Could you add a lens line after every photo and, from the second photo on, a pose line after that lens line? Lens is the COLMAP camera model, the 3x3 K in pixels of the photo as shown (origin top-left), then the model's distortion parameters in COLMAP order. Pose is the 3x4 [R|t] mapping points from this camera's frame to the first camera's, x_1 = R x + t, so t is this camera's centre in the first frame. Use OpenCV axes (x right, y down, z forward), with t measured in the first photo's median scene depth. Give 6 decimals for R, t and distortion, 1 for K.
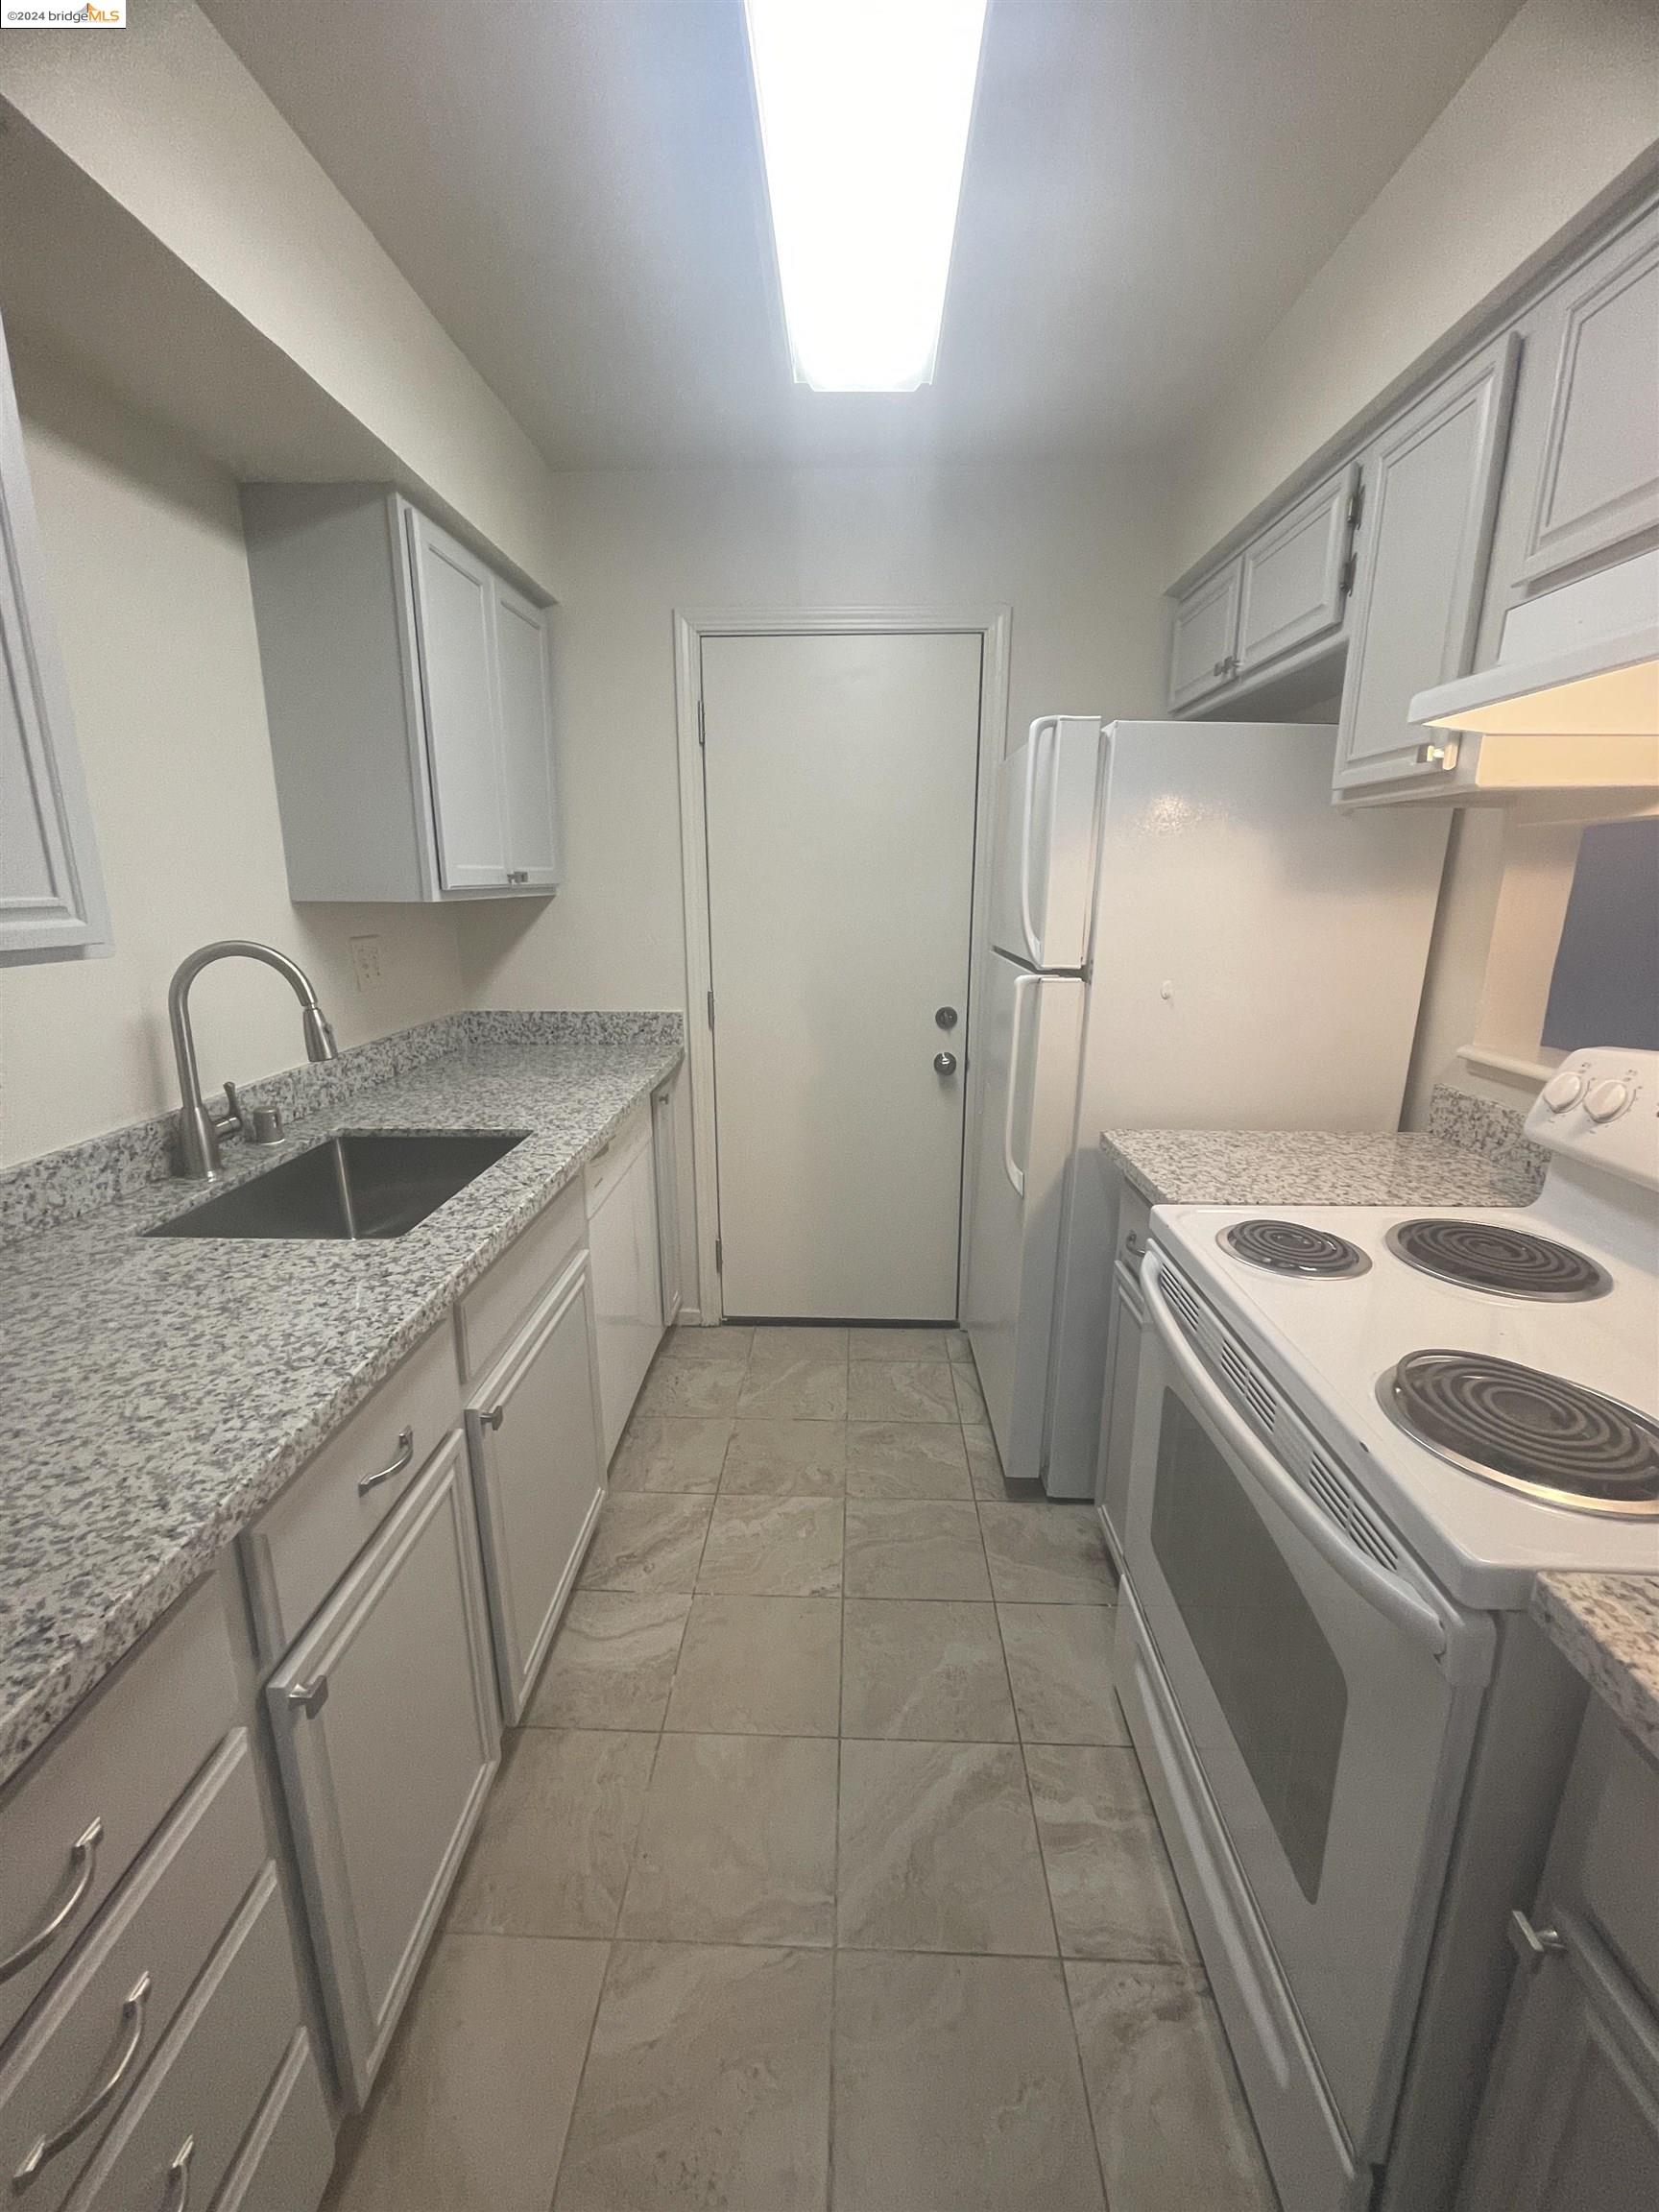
lens RADIAL K [[888.3, 0, 821.5], [0, 888.3, 1093.4], [0, 0, 1]] dist [0.000134, -0.002159]
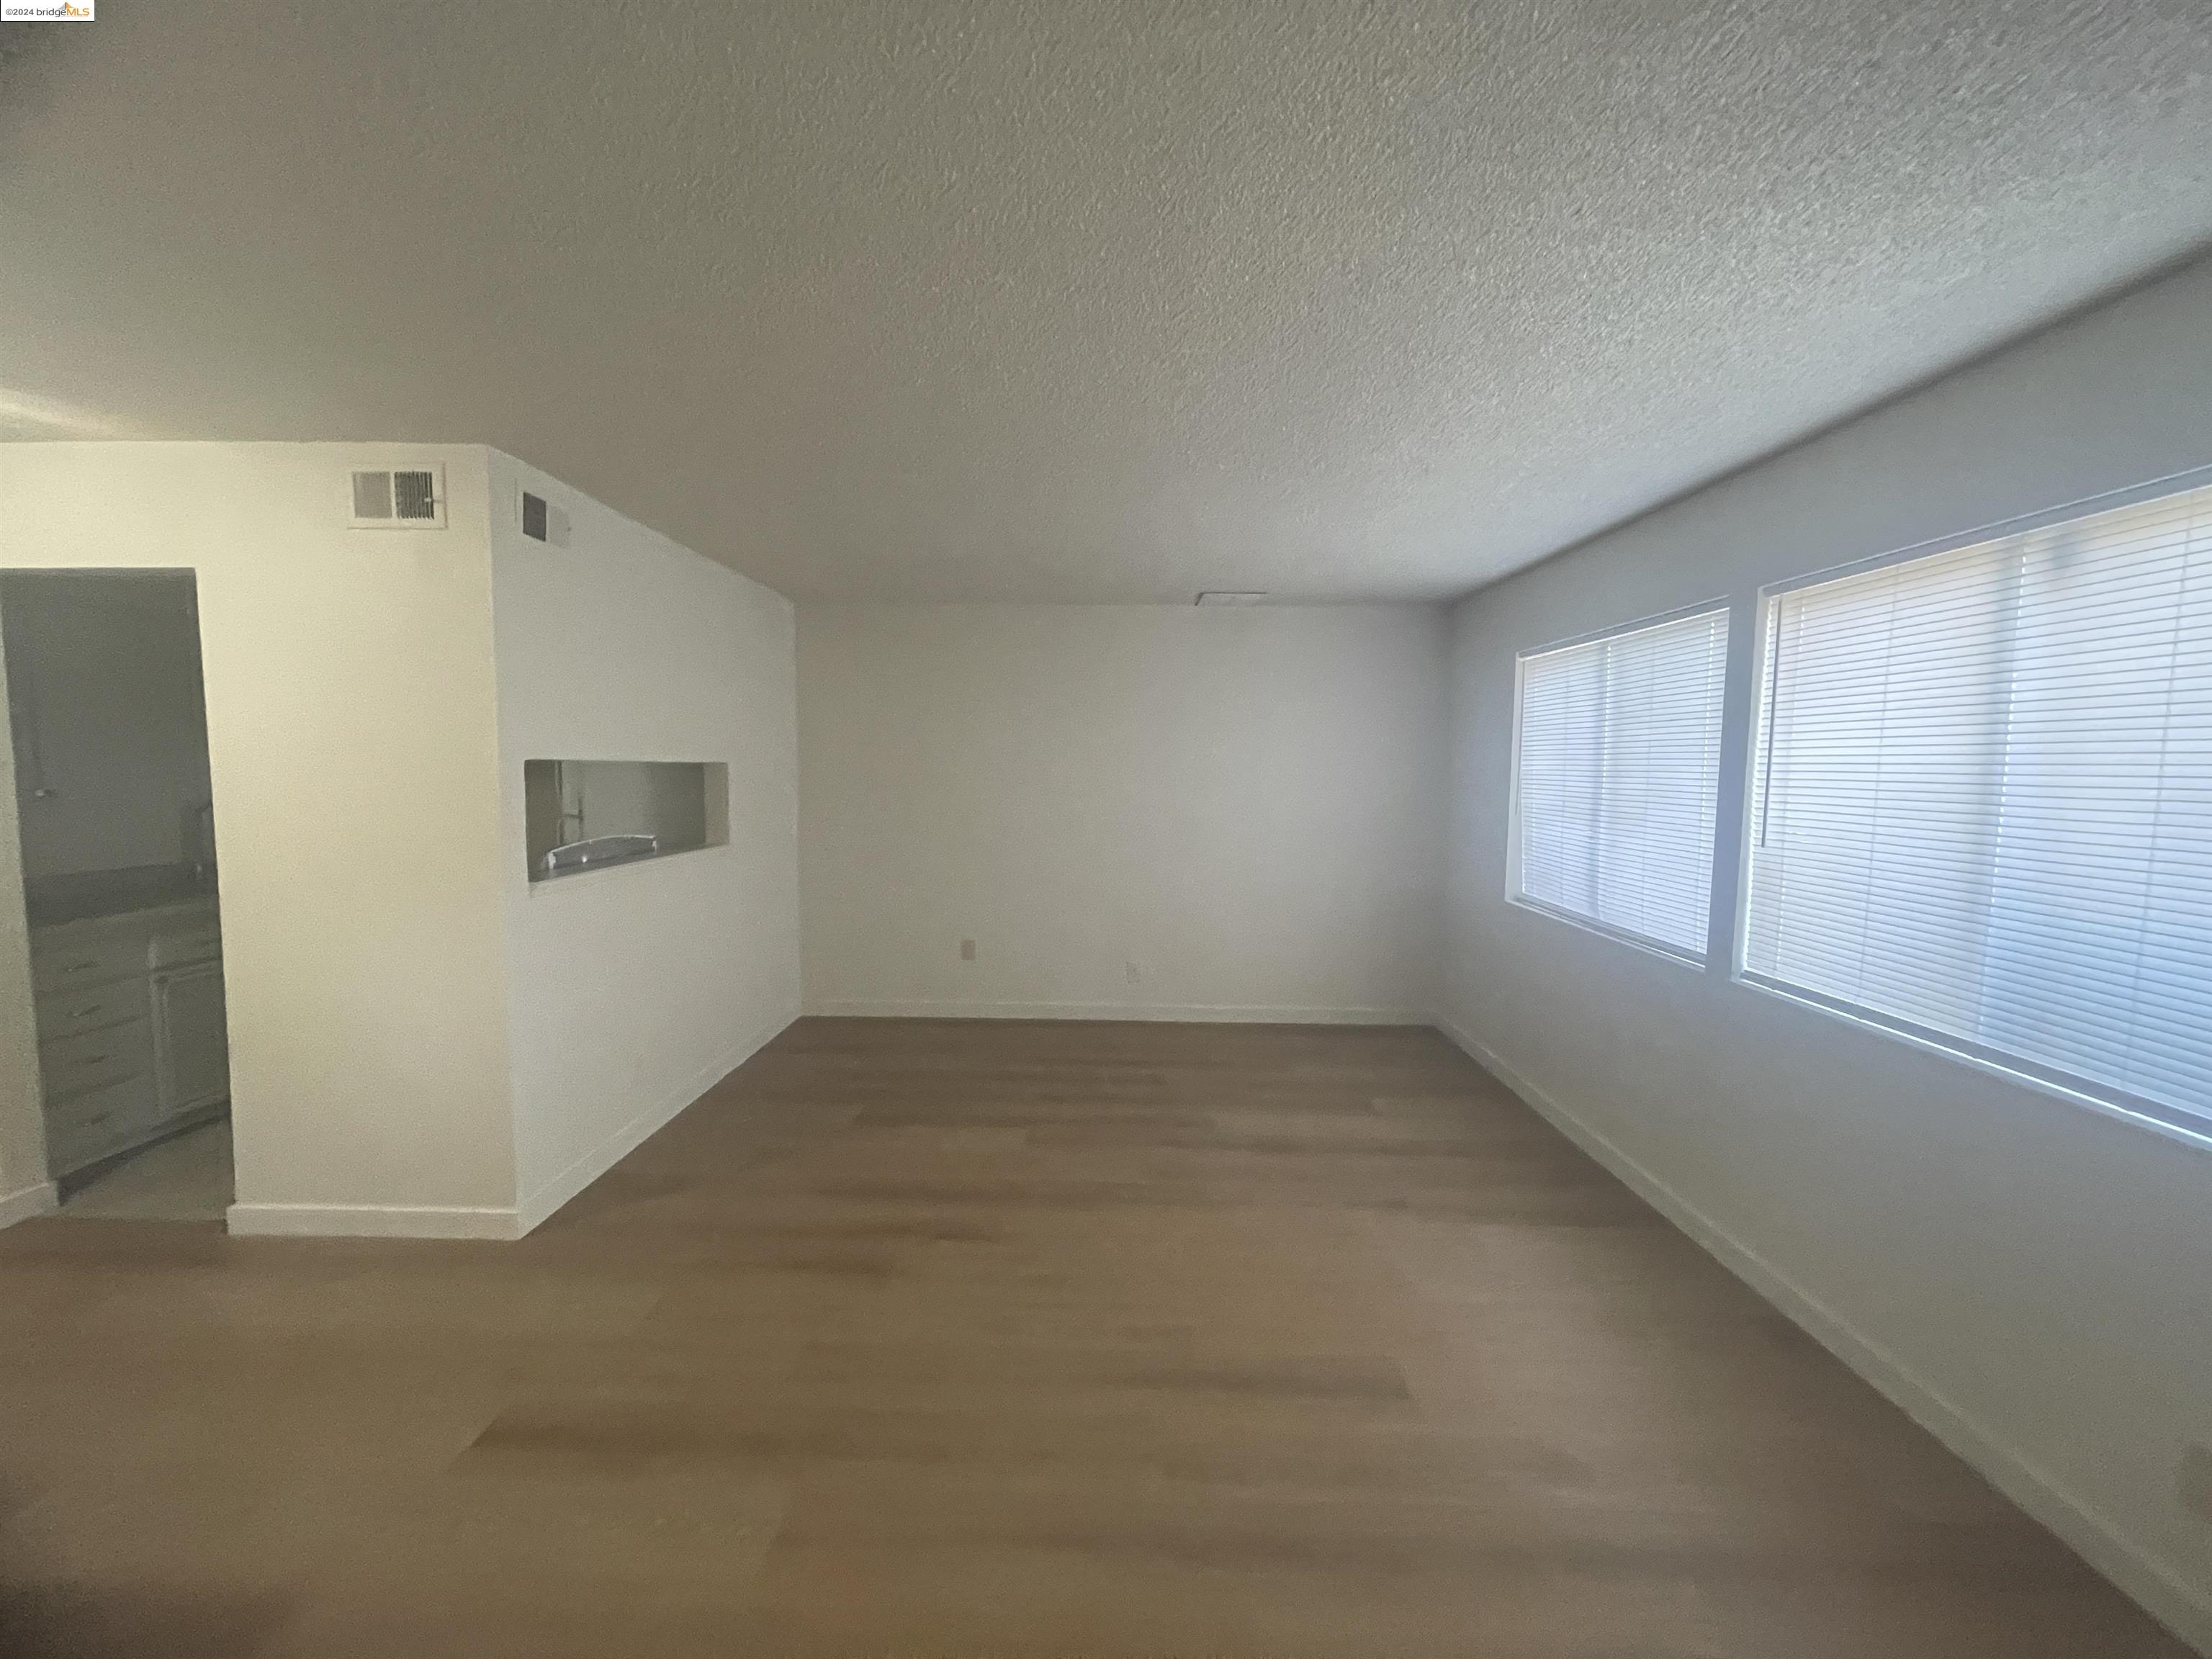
lens RADIAL K [[888.3, 0, 1105.7], [0, 888.3, 834.1], [0, 0, 1]] dist [0.000134, -0.002159]
pose [[0.999586, 0.008514, 0.027471, 2.149225], [-0.003959, 0.986823, -0.161752, 0.396662], [-0.028486, 0.161577, 0.986449, -1.903018]]
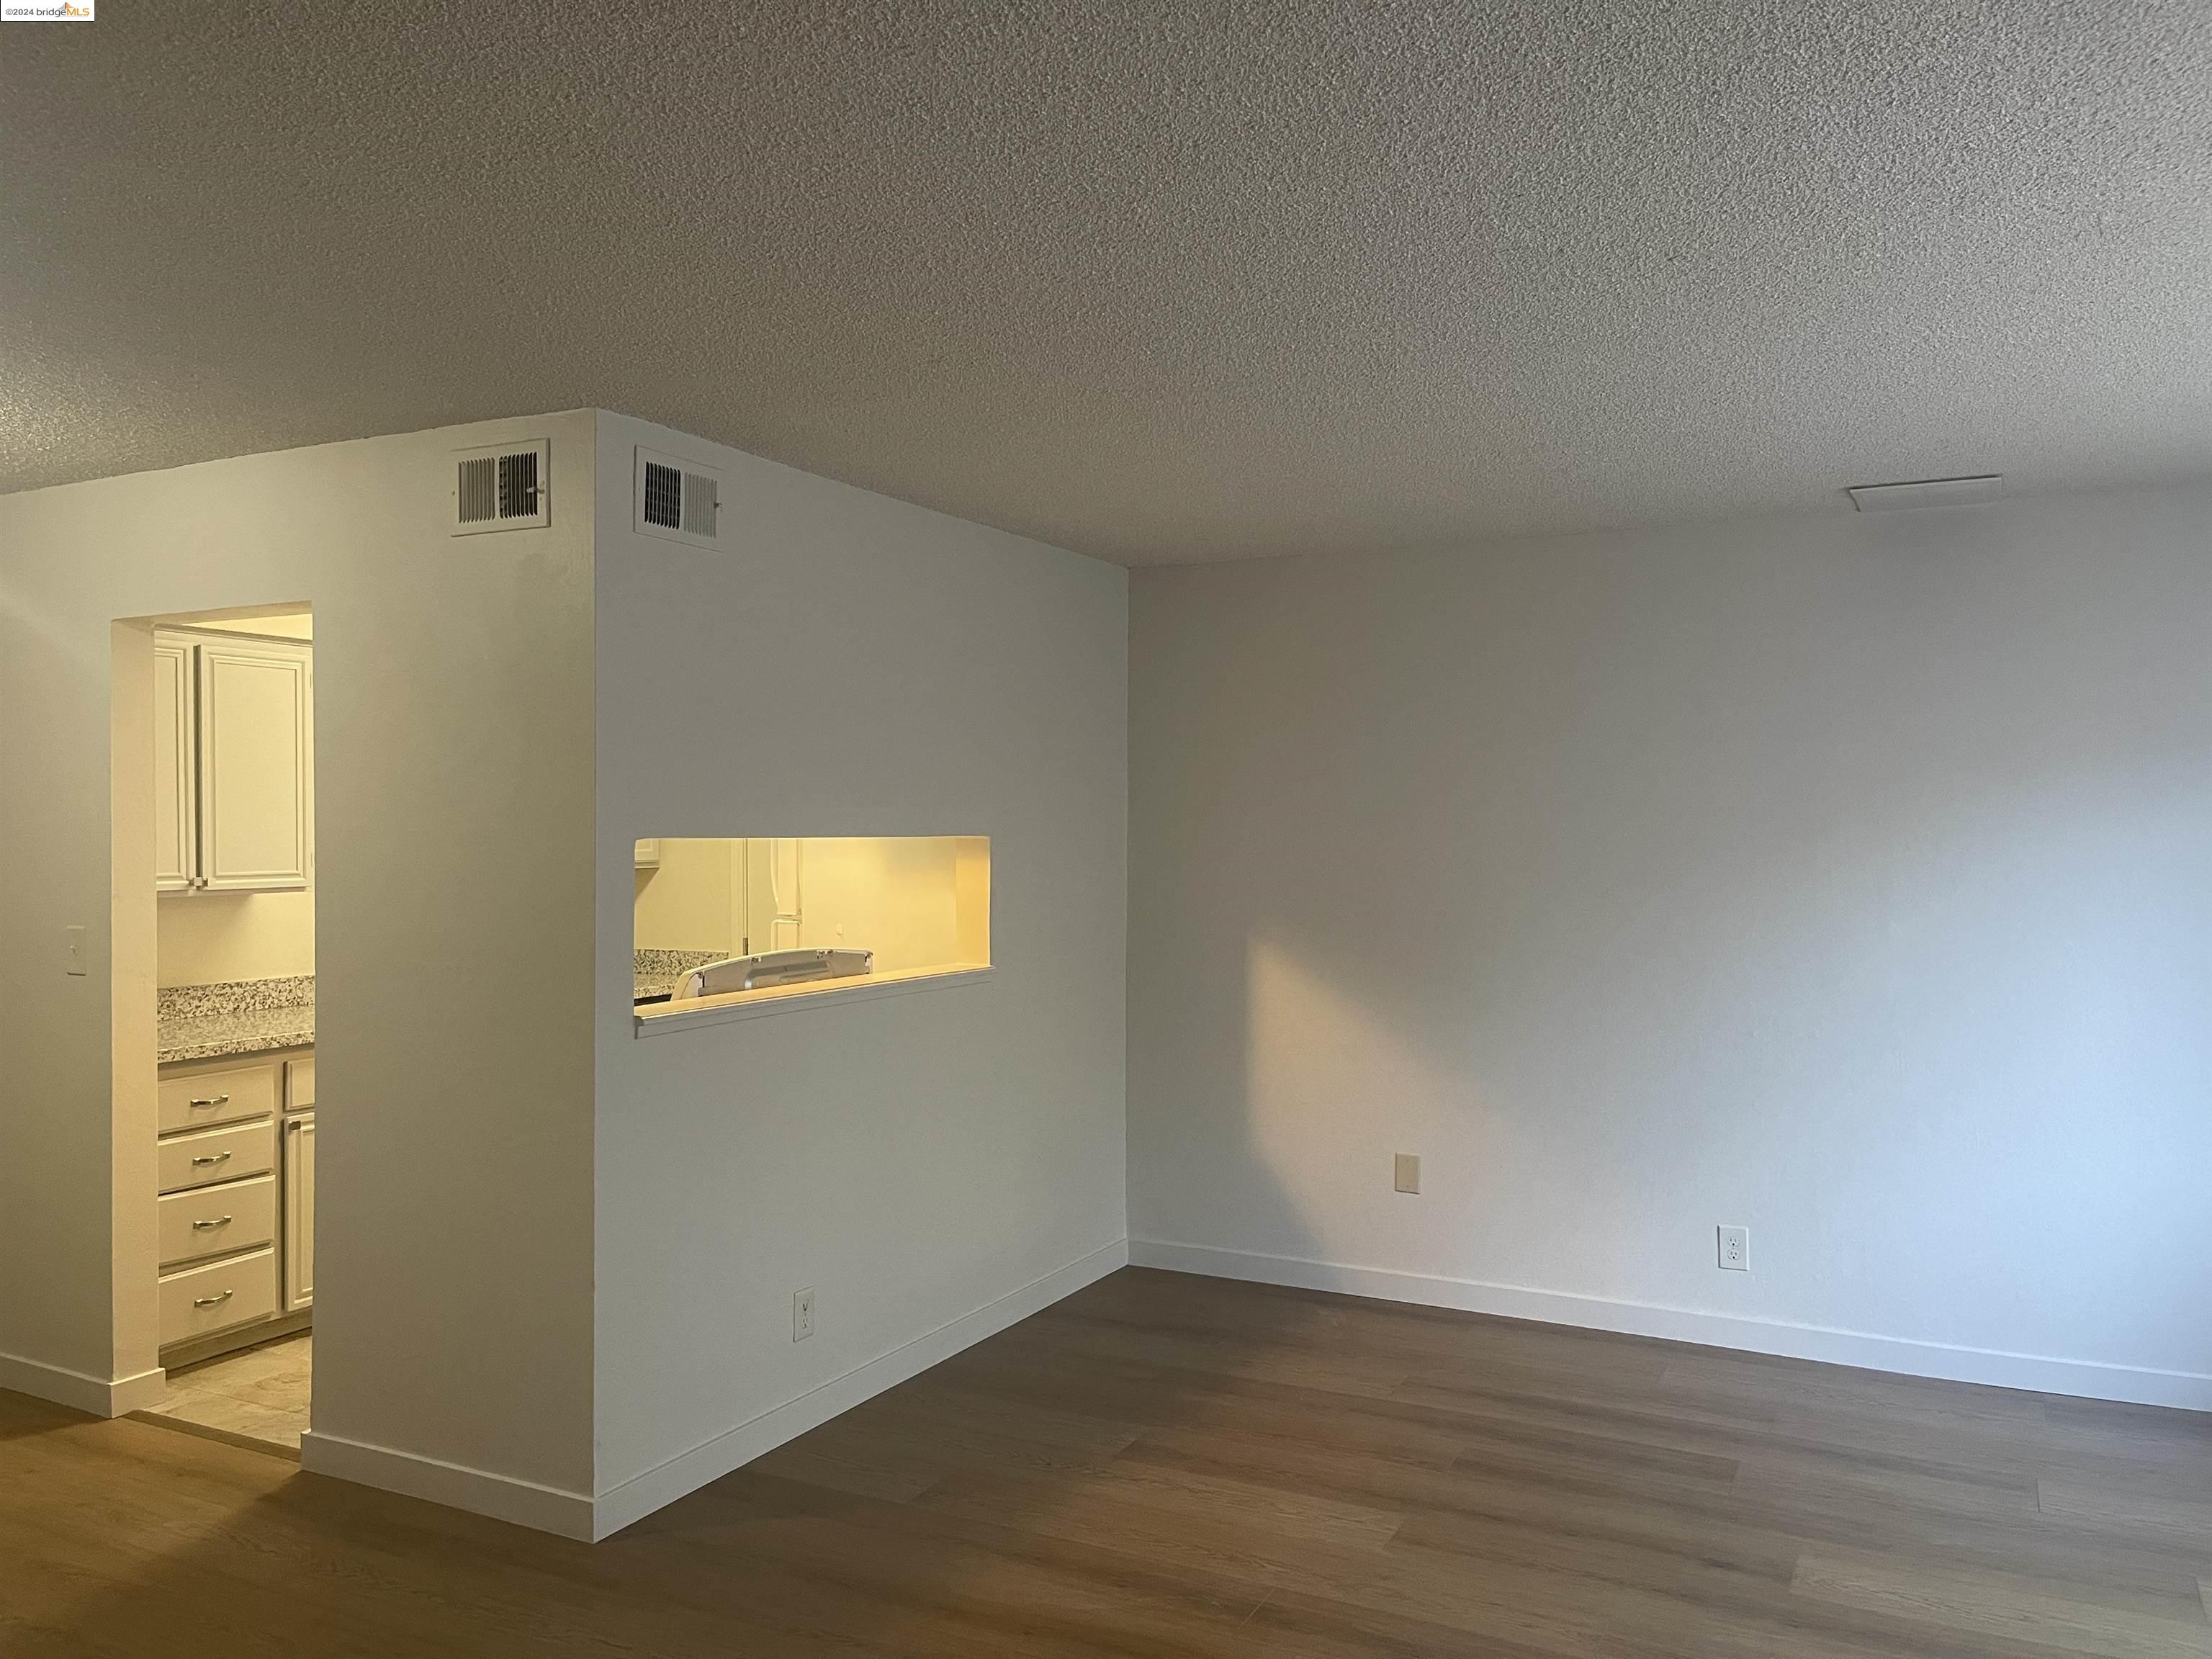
lens RADIAL K [[1678.3, 0, 1107.5], [0, 1678.3, 838.4], [0, 0, 1]] dist [0.061835, -0.073289]
pose [[0.905433, 0.001787, -0.424485, 2.690264], [-0.098227, 0.973731, -0.205423, 0.386922], [0.412967, 0.227692, 0.881824, -1.960033]]
